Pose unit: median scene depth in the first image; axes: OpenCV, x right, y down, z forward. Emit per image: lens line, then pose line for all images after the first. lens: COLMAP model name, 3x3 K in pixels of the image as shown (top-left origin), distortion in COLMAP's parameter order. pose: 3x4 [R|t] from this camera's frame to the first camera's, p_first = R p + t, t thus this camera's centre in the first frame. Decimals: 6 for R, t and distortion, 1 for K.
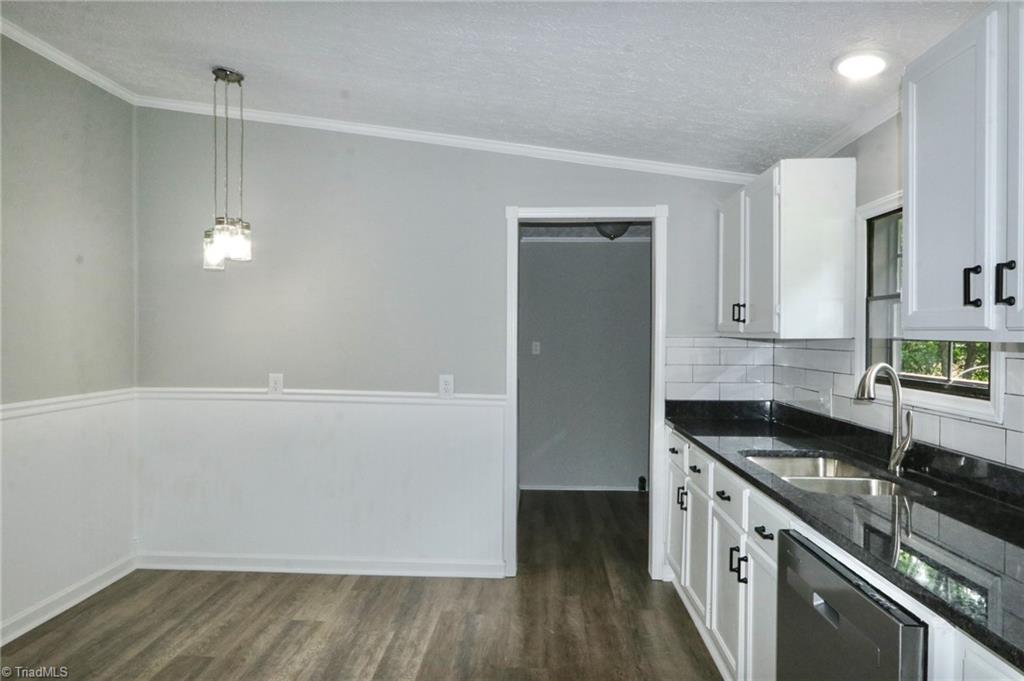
lens RADIAL K [[646.6, 0, 495.4], [0, 646.6, 340.4], [0, 0, 1]] dist [0.008767, 0.001395]
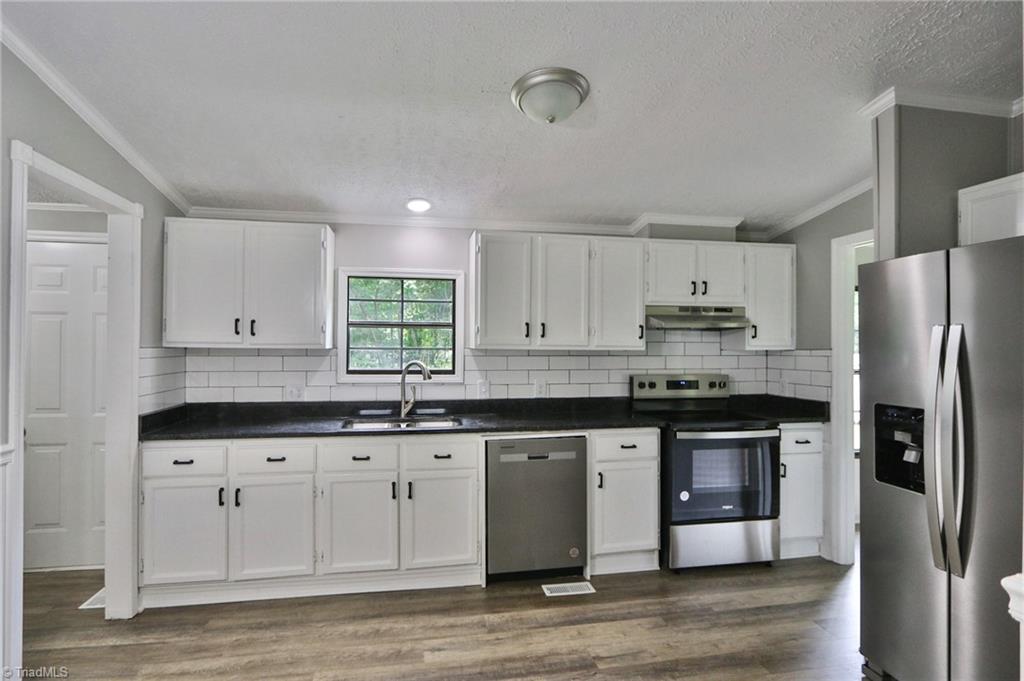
lens RADIAL K [[536.2, 0, 512.0], [0, 536.2, 340.5], [0, 0, 1]] dist [-0.004378, -0.001646]
pose [[-0.265880, 0.003950, 0.963998, -0.692003], [0.001170, 0.999992, -0.003774, -0.013021], [-0.964005, 0.000124, -0.265883, 0.780777]]
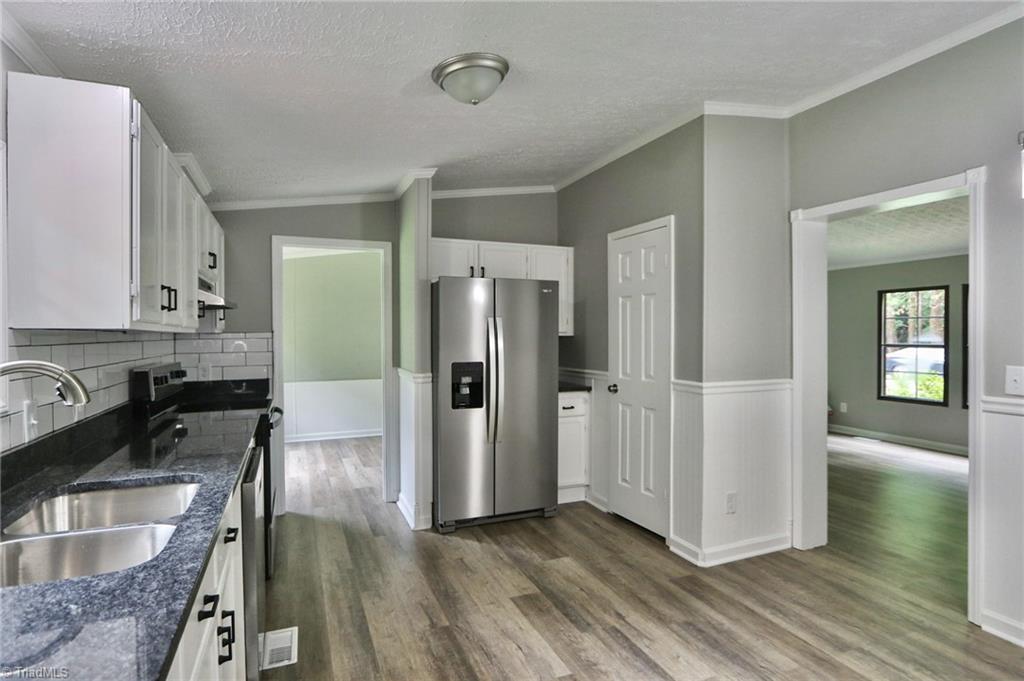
lens RADIAL K [[522.3, 0, 505.6], [0, 522.3, 342.0], [0, 0, 1]] dist [-0.003599, -0.001008]
pose [[-0.894960, 0.005702, -0.446110, 0.251468], [-0.003025, 0.999818, 0.018847, 0.000935], [0.446136, 0.018216, -0.894780, 1.190228]]
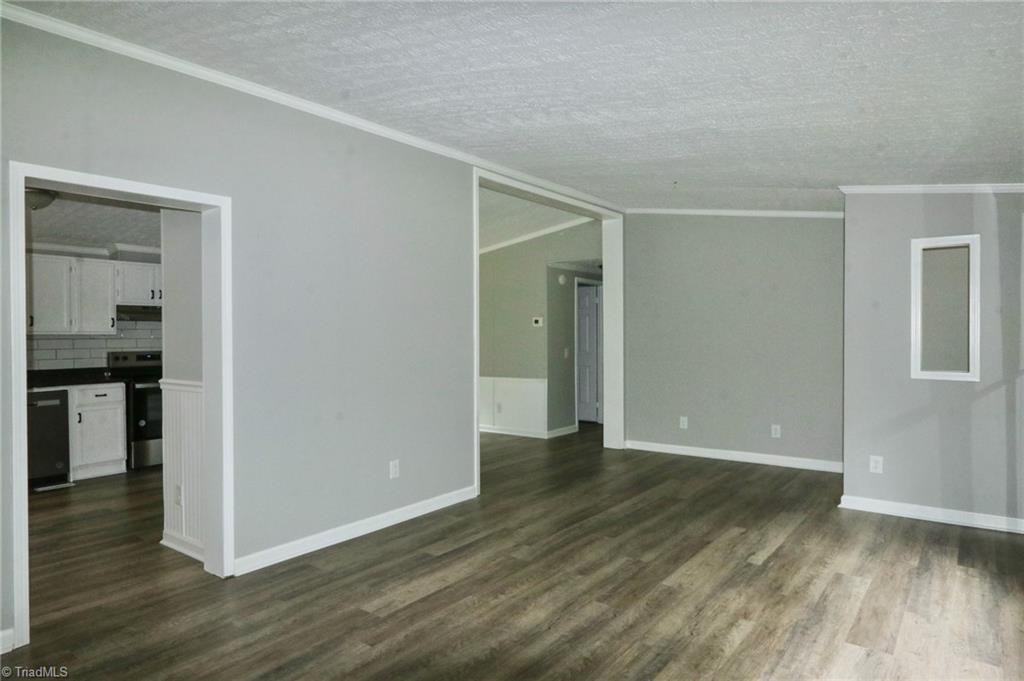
lens RADIAL K [[637.0, 0, 496.0], [0, 637.0, 340.5], [0, 0, 1]] dist [0.003134, 0.002438]
pose [[-0.813268, -0.002064, 0.581886, -1.848795], [0.007599, 0.999871, 0.014169, 0.002813], [-0.581840, 0.015945, -0.813147, 1.161988]]
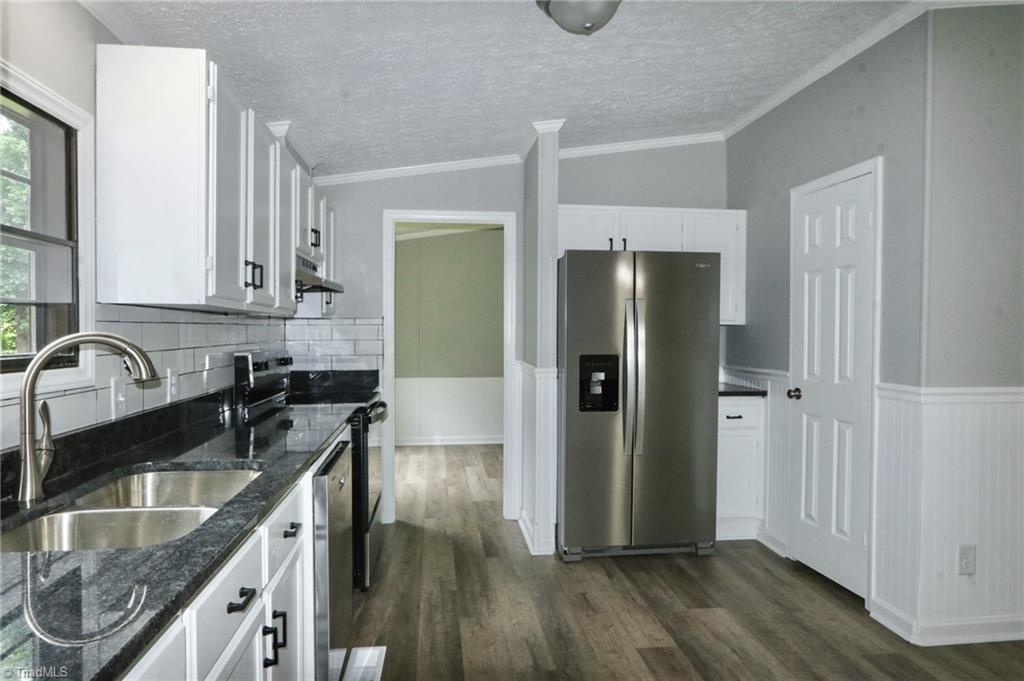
lens RADIAL K [[629.0, 0, 512.0], [0, 629.0, 340.5], [0, 0, 1]] dist [0.003378, 0.001855]
pose [[-0.980572, -0.002993, -0.196136, 0.188097], [-0.007750, 0.999694, 0.023490, 0.016318], [0.196006, 0.024554, -0.980295, 1.199748]]
